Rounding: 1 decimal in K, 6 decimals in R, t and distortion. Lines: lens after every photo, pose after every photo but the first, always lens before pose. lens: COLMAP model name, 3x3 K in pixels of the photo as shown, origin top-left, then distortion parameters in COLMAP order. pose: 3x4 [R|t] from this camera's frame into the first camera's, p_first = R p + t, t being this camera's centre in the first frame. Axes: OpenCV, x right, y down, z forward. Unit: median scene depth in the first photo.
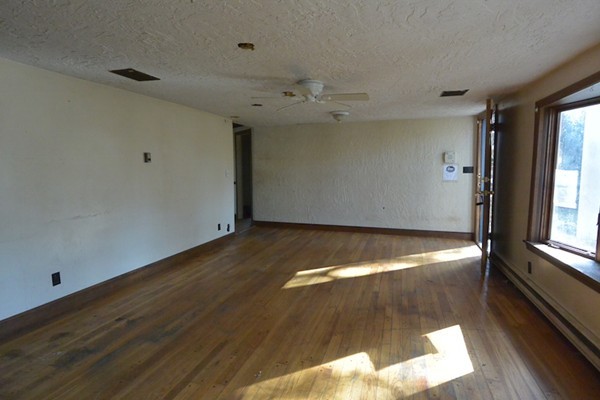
lens RADIAL K [[313.1, 0, 297.7], [0, 313.1, 199.7], [0, 0, 1]] dist [-0.005682, -0.002881]
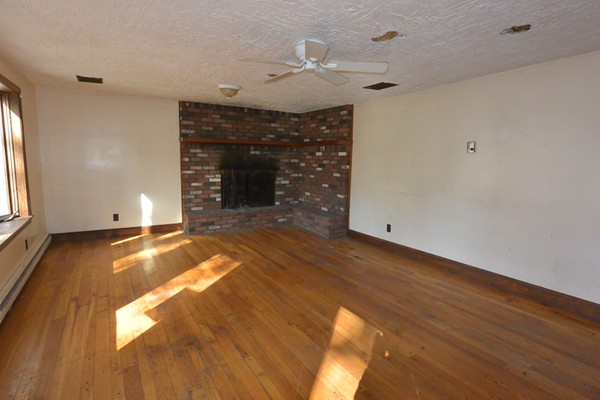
lens RADIAL K [[313.1, 0, 299.2], [0, 313.1, 202.4], [0, 0, 1]] dist [-0.005682, -0.002881]
pose [[-0.643686, 0.094185, -0.759472, 0.742089], [-0.093182, 0.975368, 0.199936, -0.155404], [0.759595, 0.199465, -0.619054, 1.667679]]
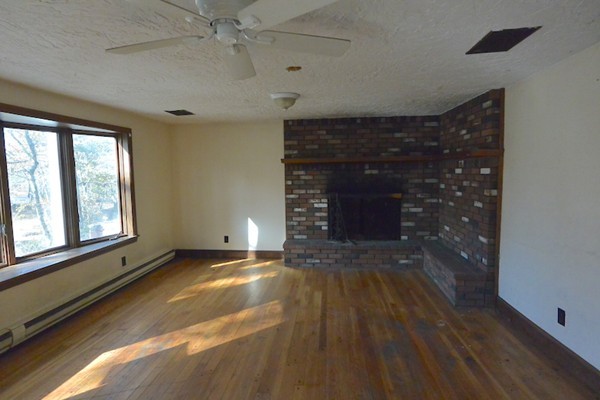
lens RADIAL K [[313.1, 0, 299.2], [0, 313.1, 200.0], [0, 0, 1]] dist [-0.005682, -0.002881]
pose [[-0.977192, 0.032766, -0.209814, 0.041413], [-0.006210, 0.983193, 0.182464, -0.188503], [0.212266, 0.179605, -0.960565, 1.621590]]
